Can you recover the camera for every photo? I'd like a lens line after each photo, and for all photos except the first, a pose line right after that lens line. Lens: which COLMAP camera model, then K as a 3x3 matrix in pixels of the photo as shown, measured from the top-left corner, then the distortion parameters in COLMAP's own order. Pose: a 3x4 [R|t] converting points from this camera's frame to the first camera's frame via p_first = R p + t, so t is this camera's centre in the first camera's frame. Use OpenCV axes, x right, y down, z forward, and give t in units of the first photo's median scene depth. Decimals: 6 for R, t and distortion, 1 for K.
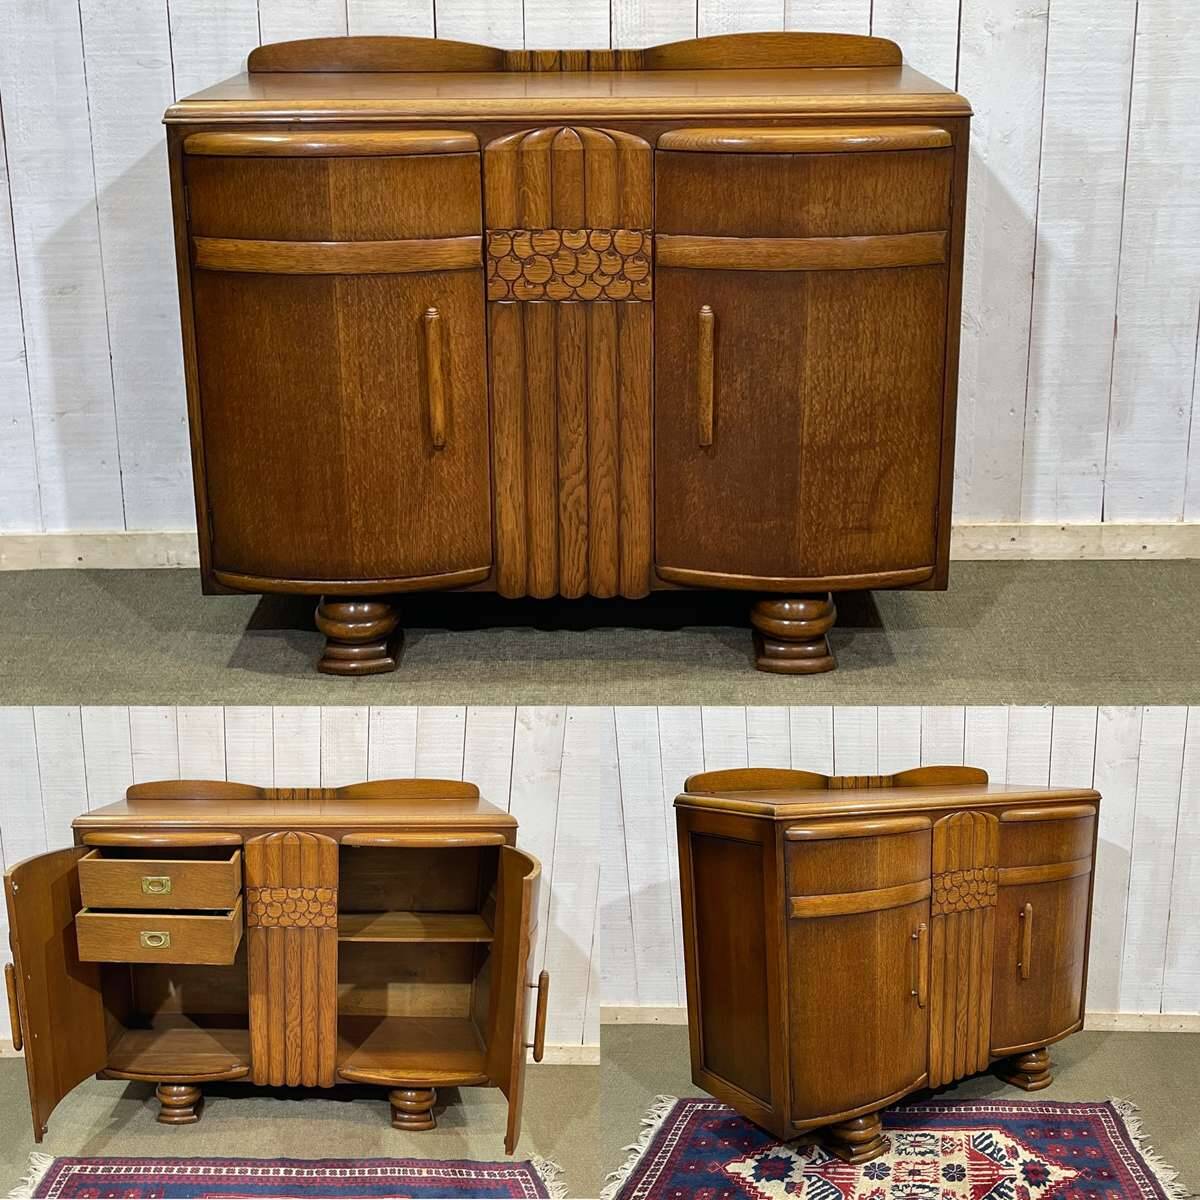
lens RADIAL K [[1674.6, 0, 598.8], [0, 1674.6, 354.0], [0, 0, 1]] dist [0.154354, -0.624261]
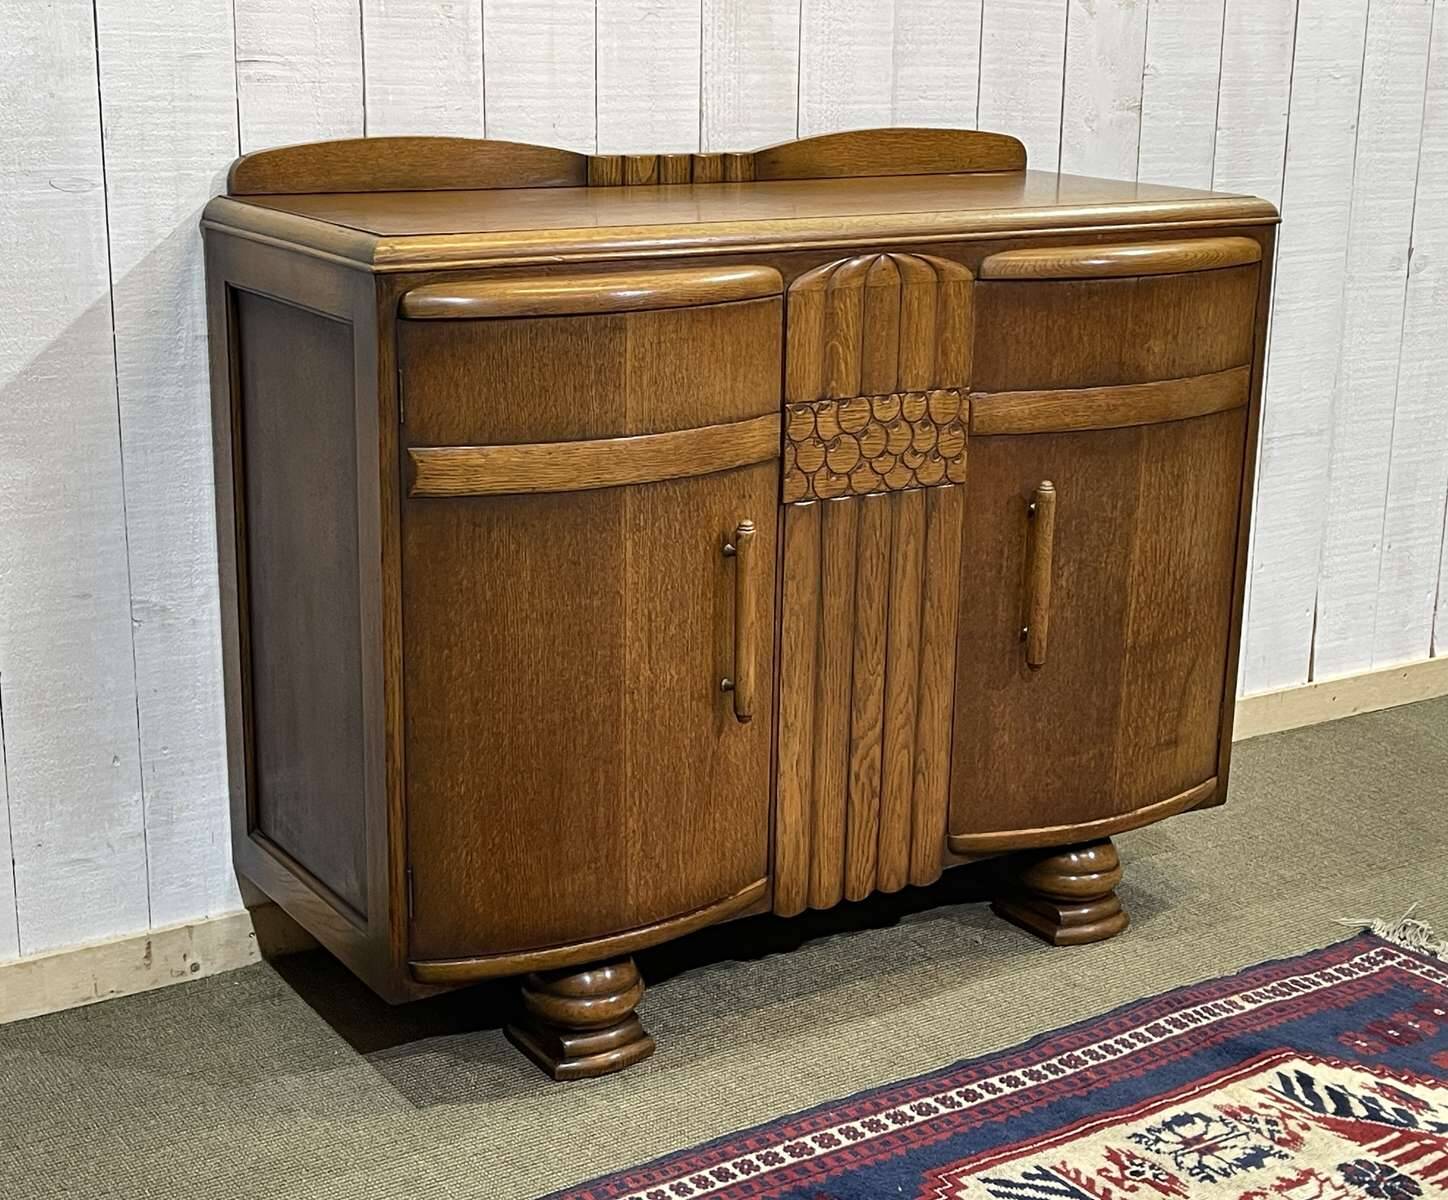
lens RADIAL K [[2230.5, 0, 739.2], [0, 2230.5, 604.9], [0, 0, 1]] dist [0.149573, -0.554840]
pose [[0.831982, -0.119993, 0.541671, -0.597433], [0.115395, 0.992406, 0.042599, -0.031555], [-0.542669, 0.027064, 0.839511, 0.213516]]
